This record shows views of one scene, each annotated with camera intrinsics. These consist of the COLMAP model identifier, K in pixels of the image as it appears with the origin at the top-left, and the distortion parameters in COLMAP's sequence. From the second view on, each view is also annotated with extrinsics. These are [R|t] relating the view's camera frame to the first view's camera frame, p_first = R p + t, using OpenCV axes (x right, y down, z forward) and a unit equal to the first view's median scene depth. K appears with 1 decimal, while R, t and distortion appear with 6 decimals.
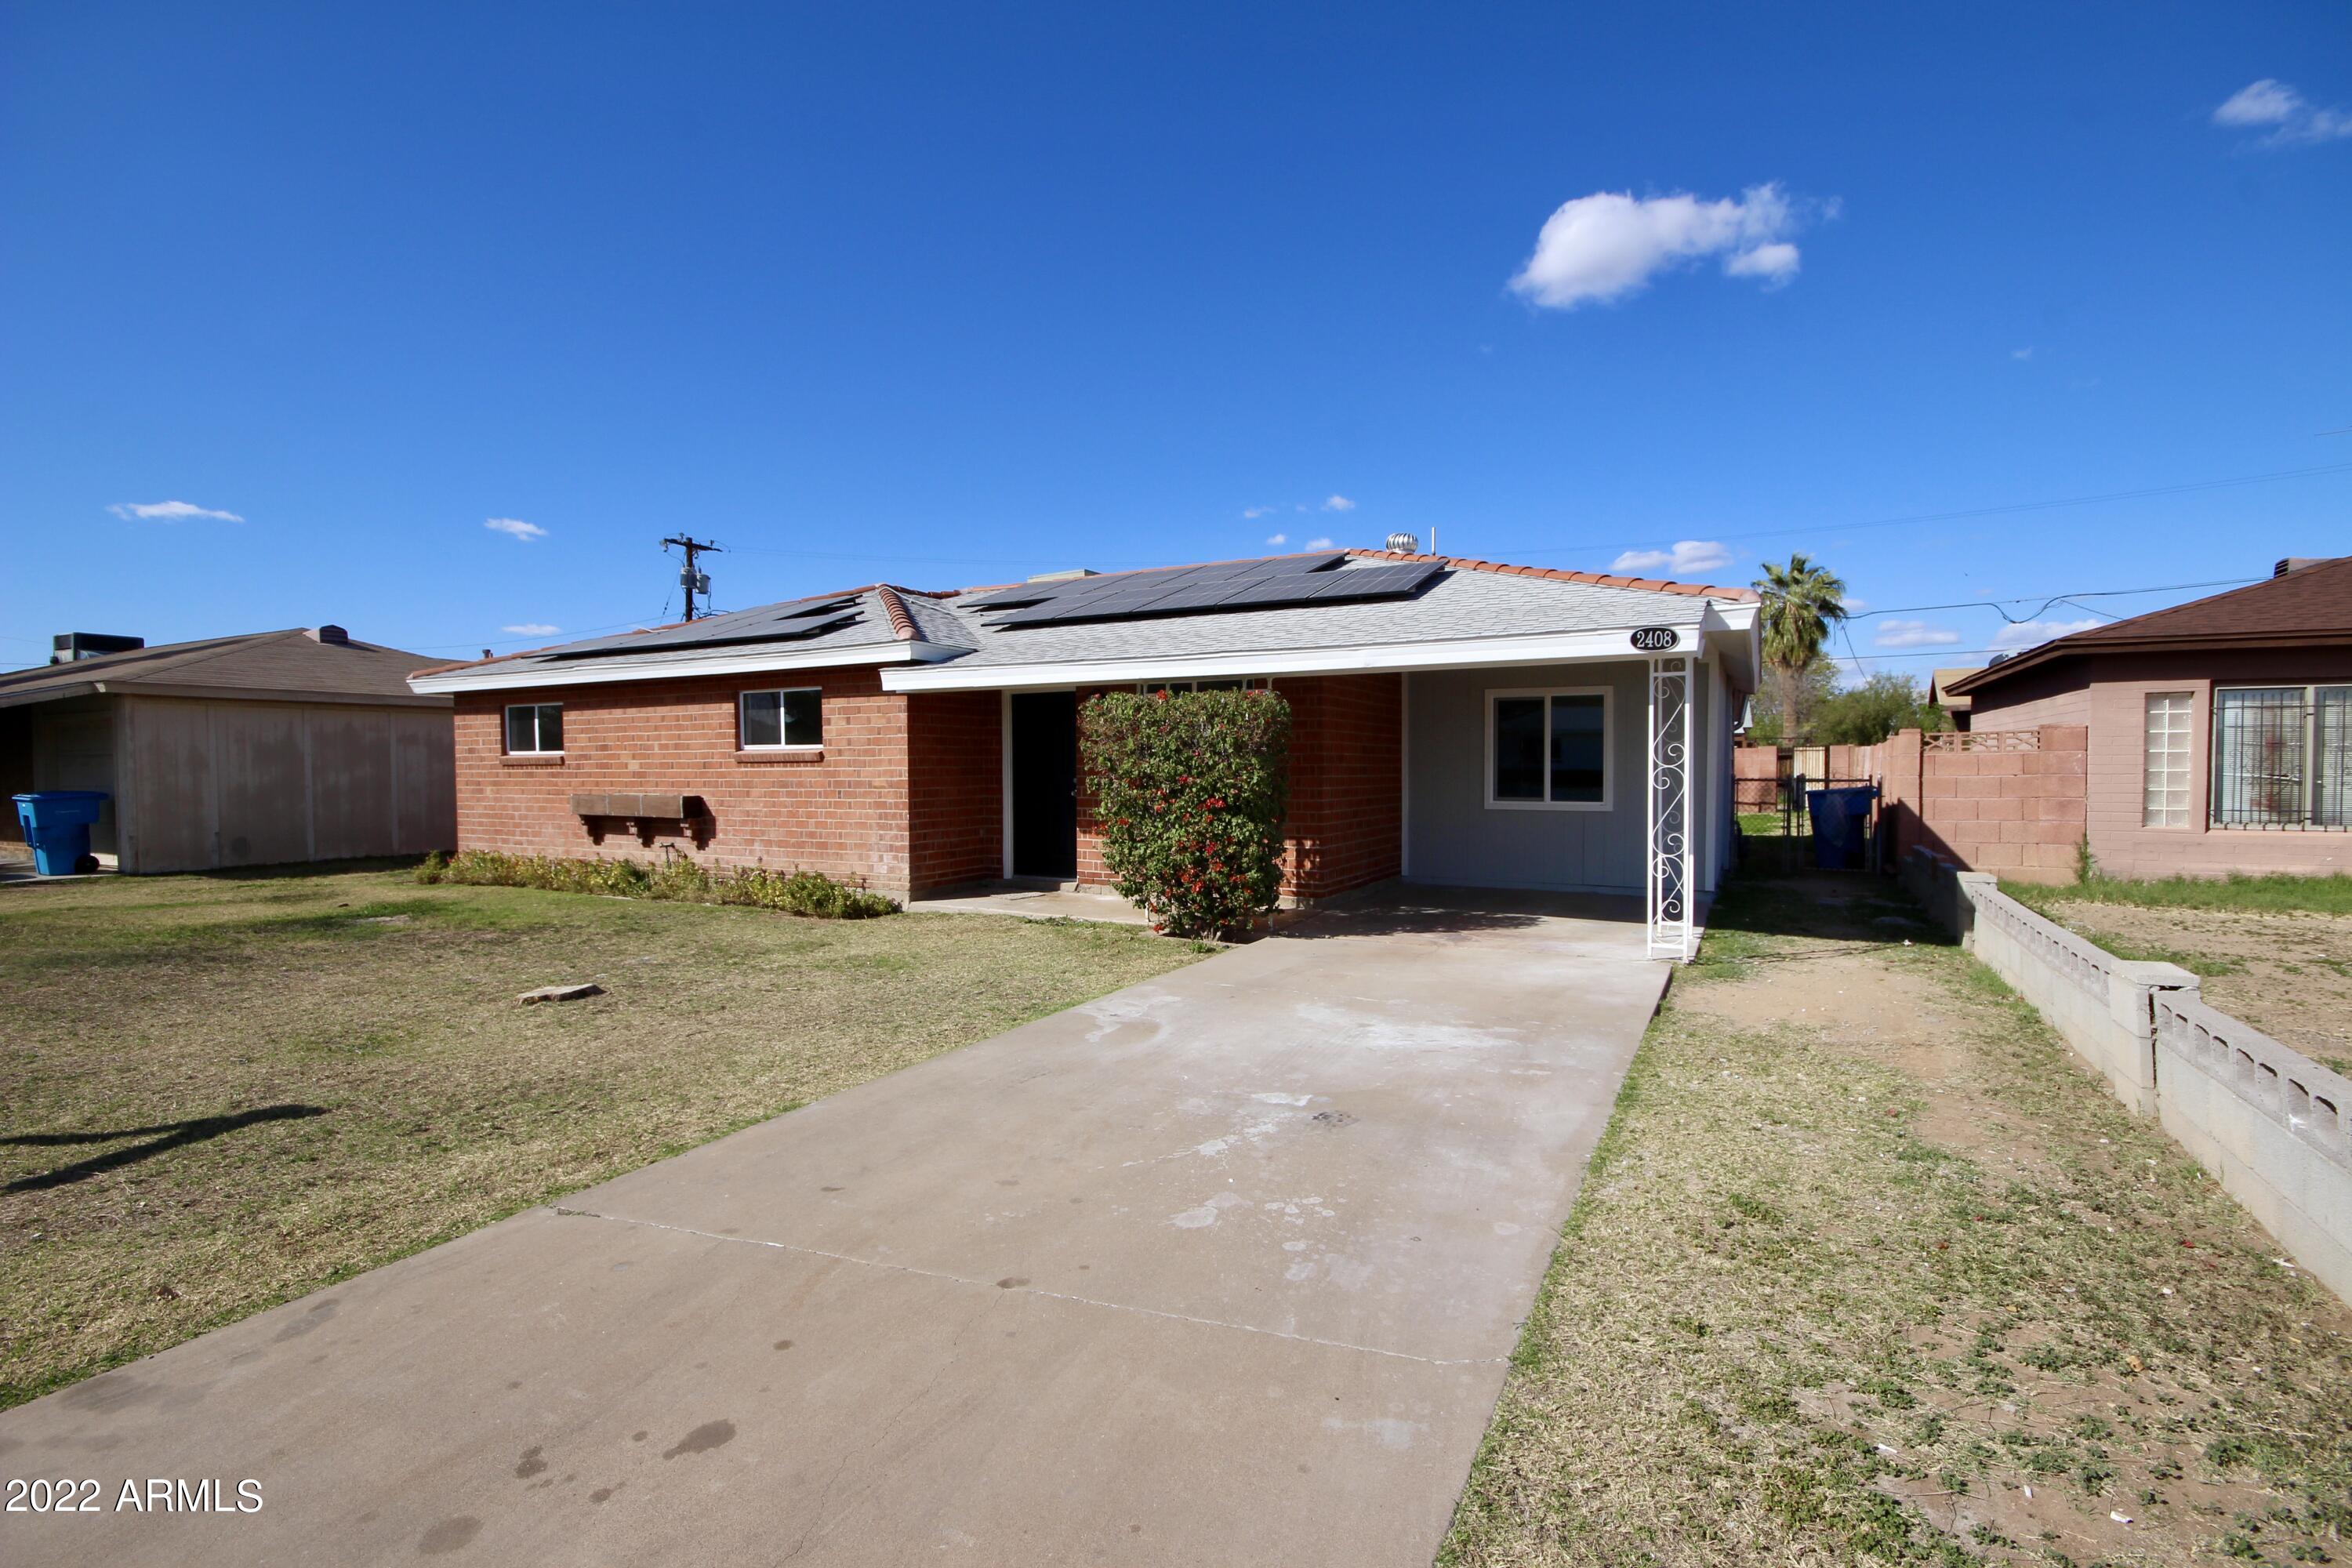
lens RADIAL K [[1097.0, 0, 1188.6], [0, 1097.0, 801.7], [0, 0, 1]] dist [-0.000375, -0.001144]
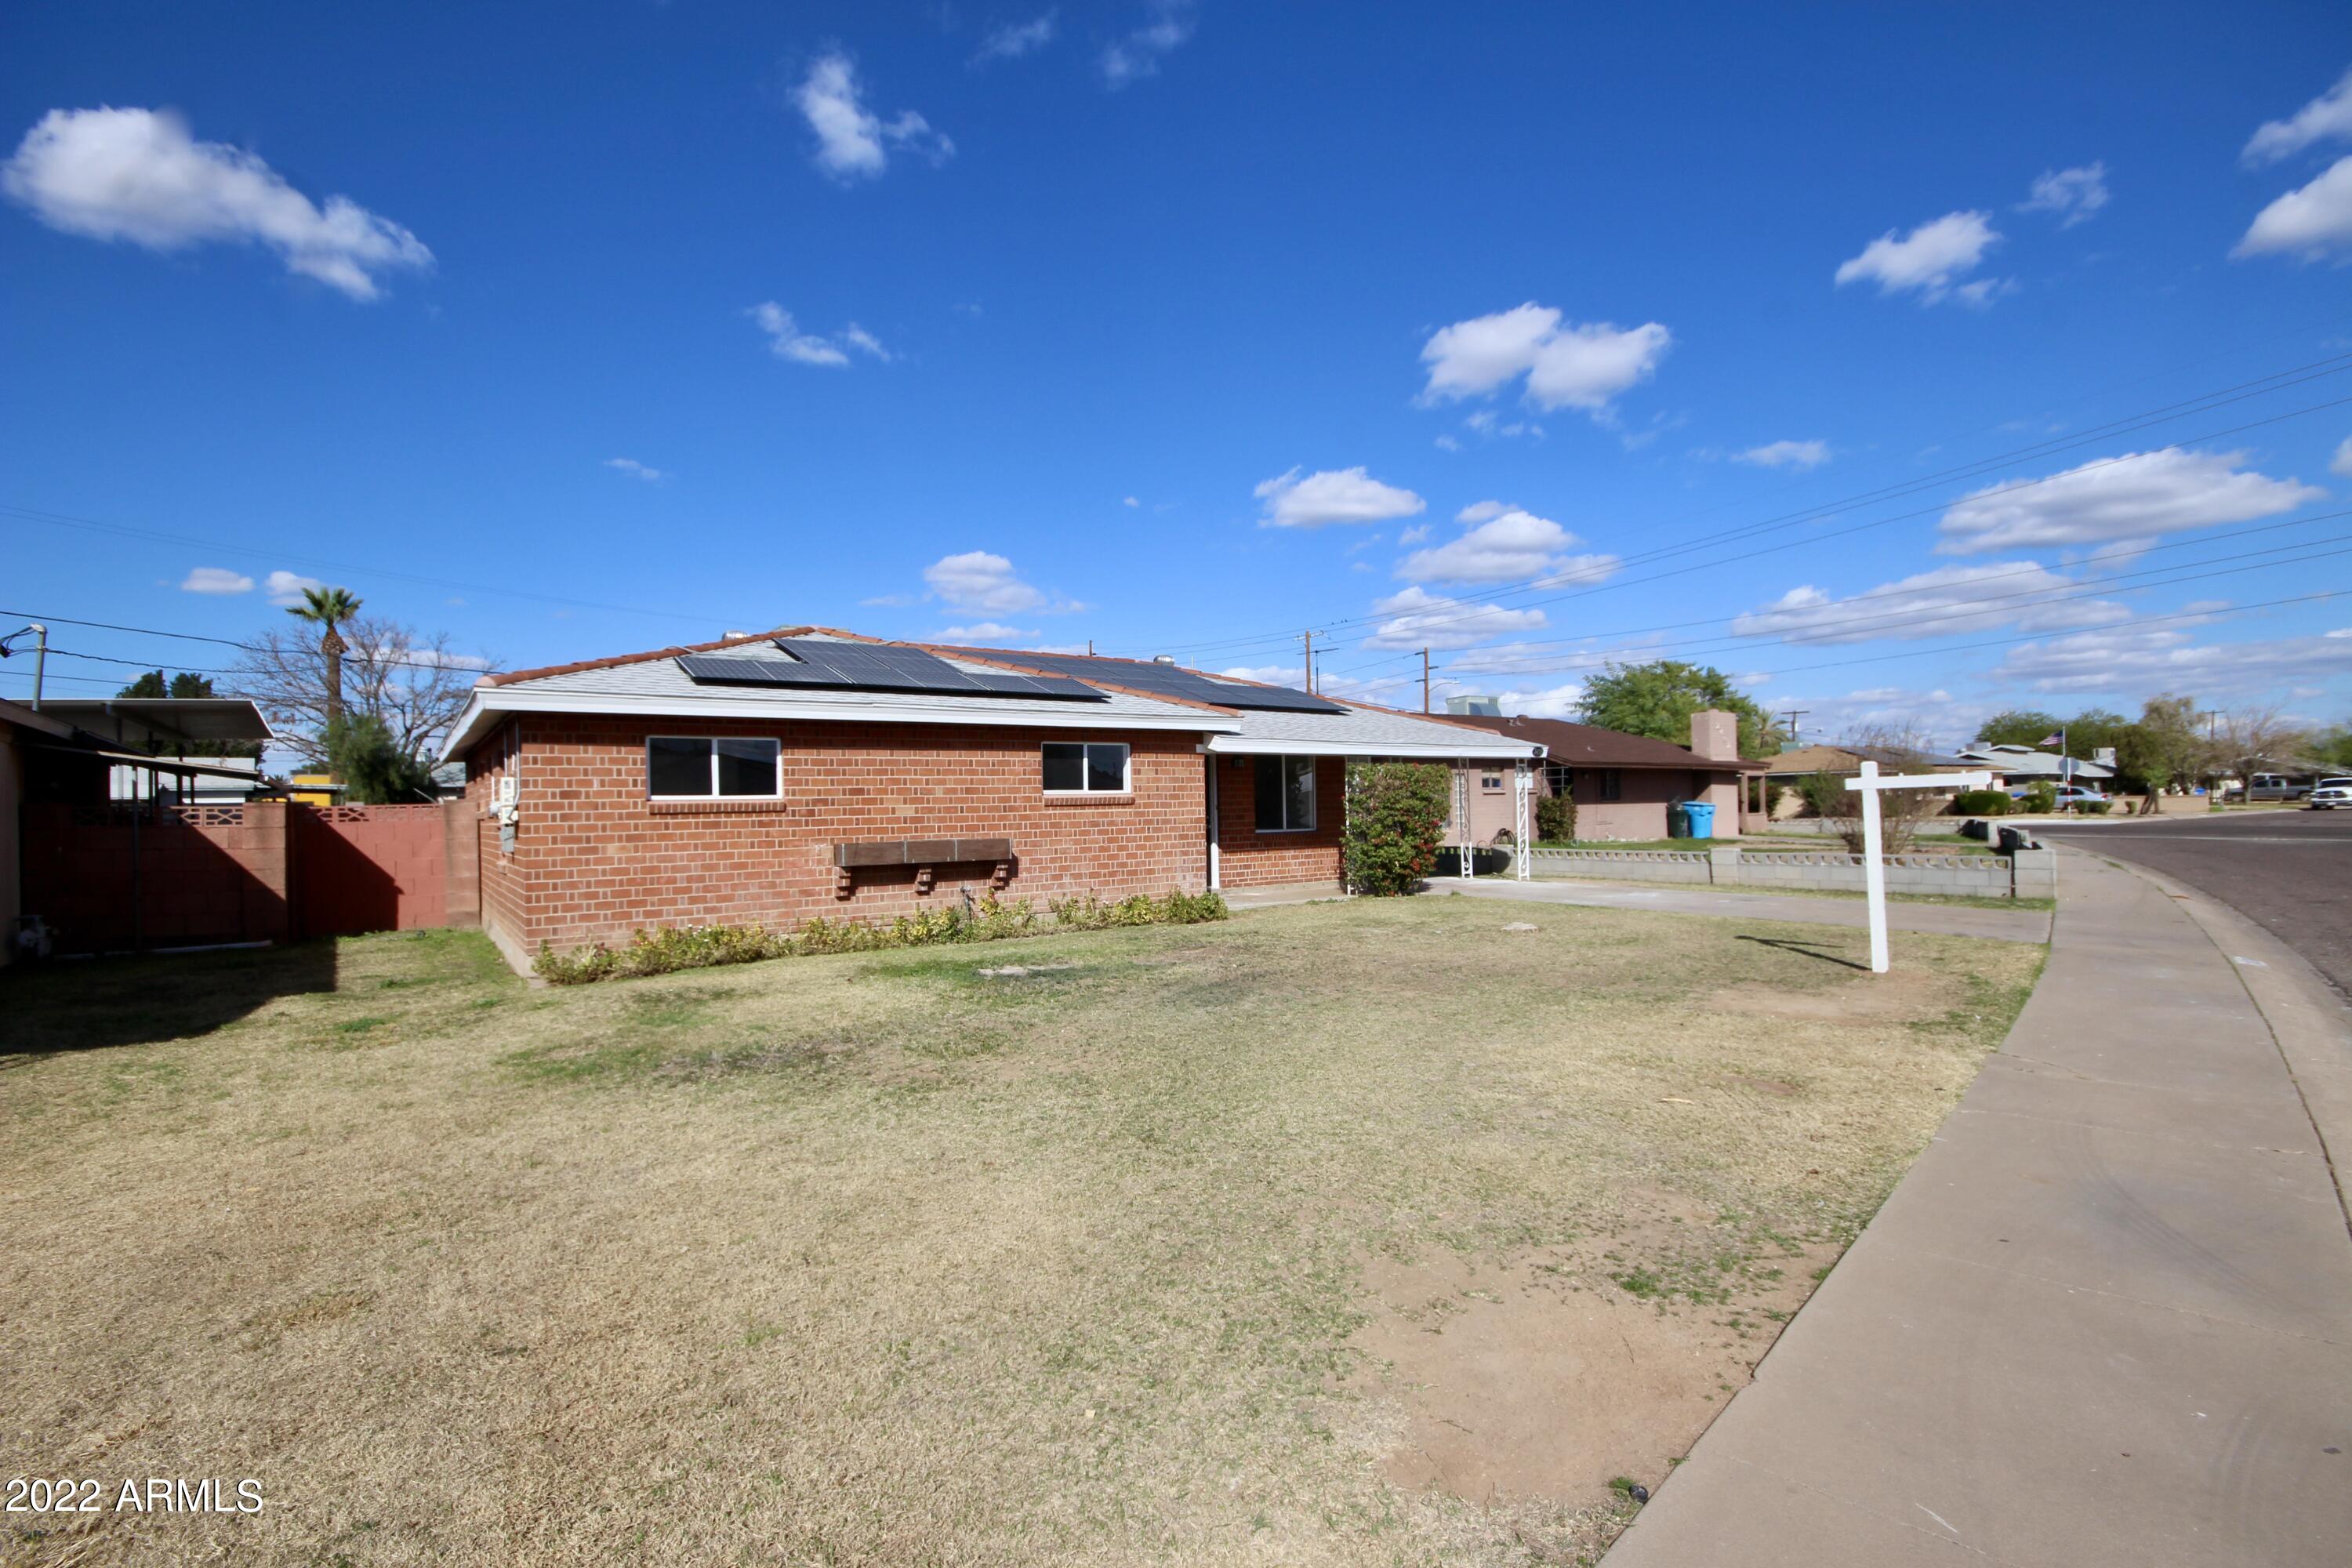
lens RADIAL K [[1097.0, 0, 1183.3], [0, 1097.0, 769.5], [0, 0, 1]] dist [-0.000375, -0.001144]
pose [[0.433551, 0.027164, 0.900719, -1.334537], [0.048347, 0.997405, -0.053351, -0.006340], [-0.899831, 0.066678, 0.431113, 0.390819]]
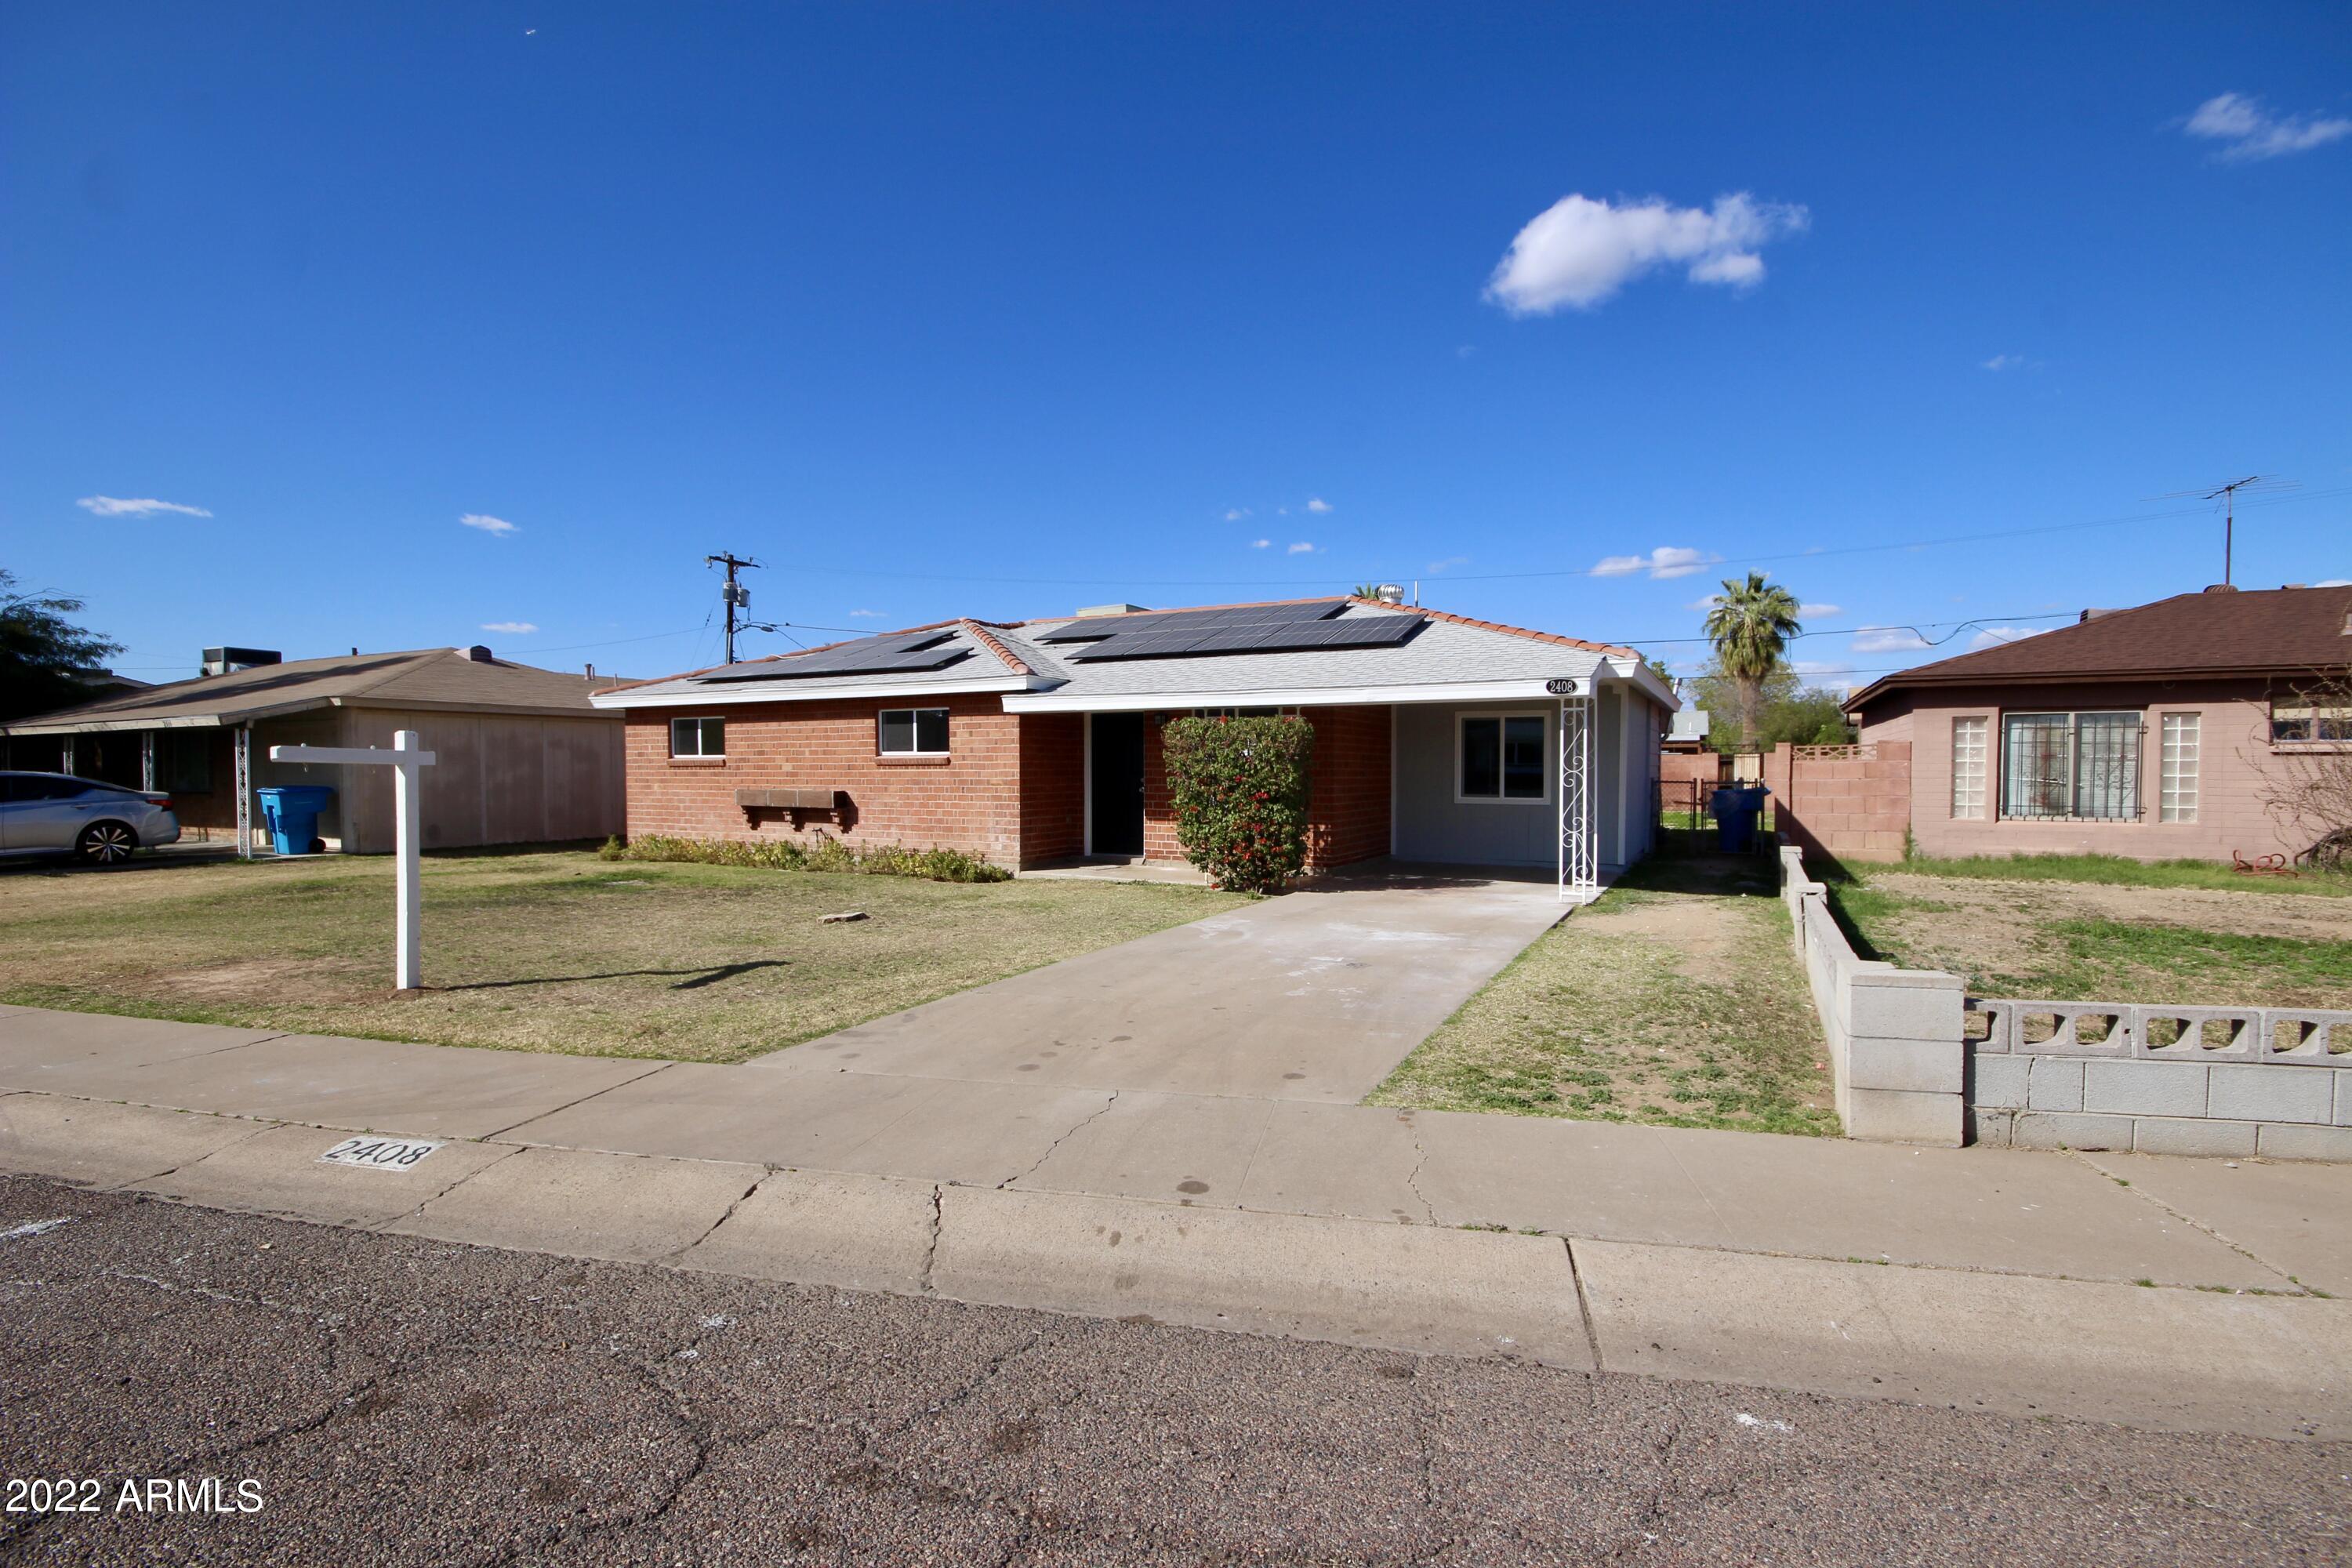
lens RADIAL K [[1097.0, 0, 1183.2], [0, 1097.0, 791.4], [0, 0, 1]] dist [-0.000375, -0.001144]
pose [[0.999878, 0.003414, 0.015223, -0.069541], [-0.003265, 0.999947, -0.009786, 0.006609], [-0.015256, 0.009735, 0.999836, -0.296210]]
